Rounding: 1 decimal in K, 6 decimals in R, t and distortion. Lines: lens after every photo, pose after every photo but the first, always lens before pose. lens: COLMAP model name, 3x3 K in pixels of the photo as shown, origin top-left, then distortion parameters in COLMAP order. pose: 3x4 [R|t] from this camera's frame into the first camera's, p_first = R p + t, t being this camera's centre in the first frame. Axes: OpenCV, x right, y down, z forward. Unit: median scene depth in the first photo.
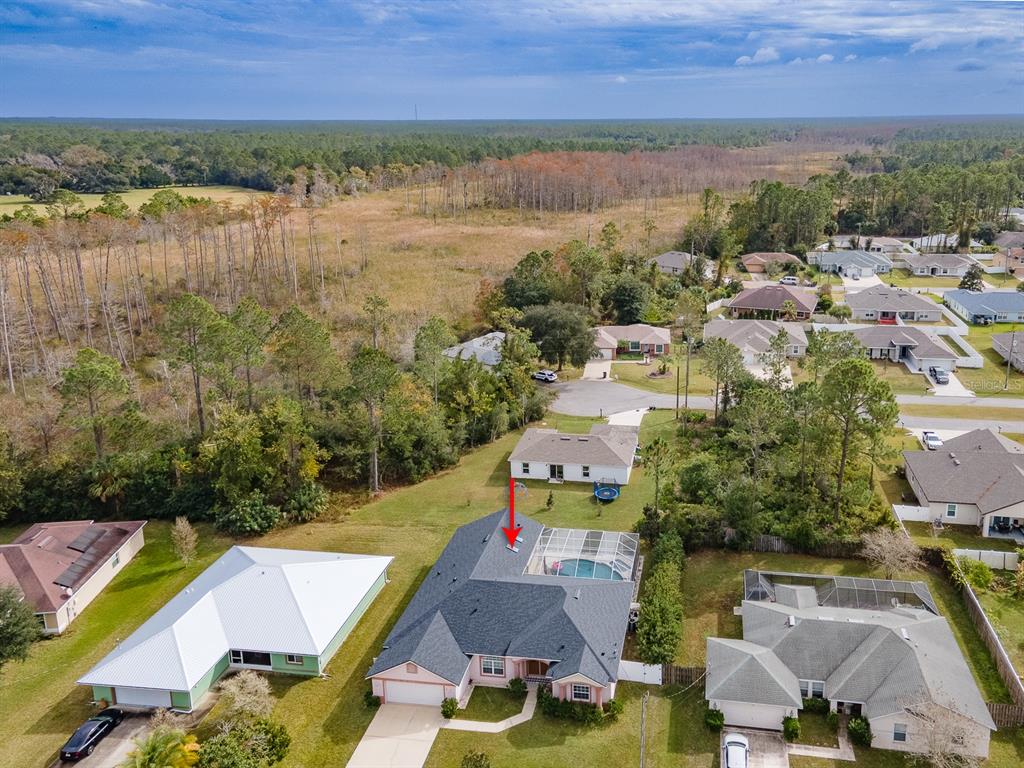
lens RADIAL K [[784.2, 0, 608.8], [0, 784.2, 294.1], [0, 0, 1]] dist [0.028235, 0.014841]
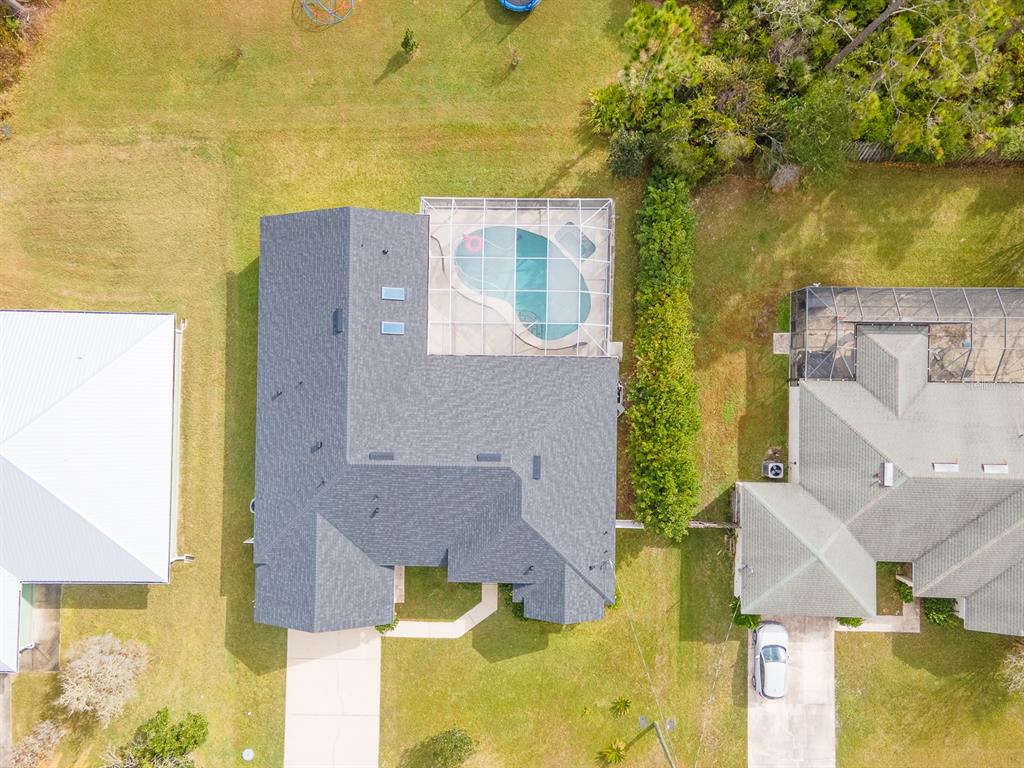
lens RADIAL K [[753.0, 0, 512.0], [0, 753.0, 384.0], [0, 0, 1]] dist [0.042836, 0.000610]
pose [[0.992601, -0.121158, -0.007944, -0.038941], [0.036605, 0.236222, 0.971009, -0.156962], [-0.115769, -0.964116, 0.238909, 0.772338]]
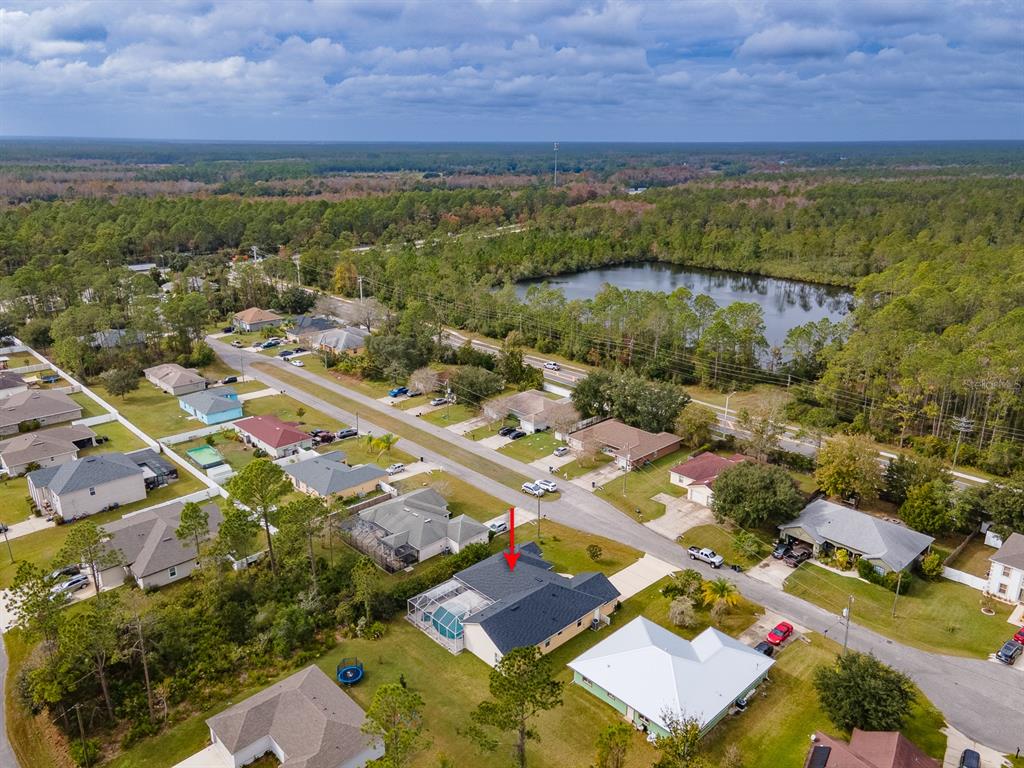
lens RADIAL K [[744.2, 0, 502.5], [0, 744.2, 383.8], [0, 0, 1]] dist [0.049127, -0.002835]
pose [[-0.780962, -0.188565, 0.595434, -0.776953], [0.137609, 0.877964, 0.458523, -0.582457], [-0.609231, 0.440026, -0.659708, 1.585165]]
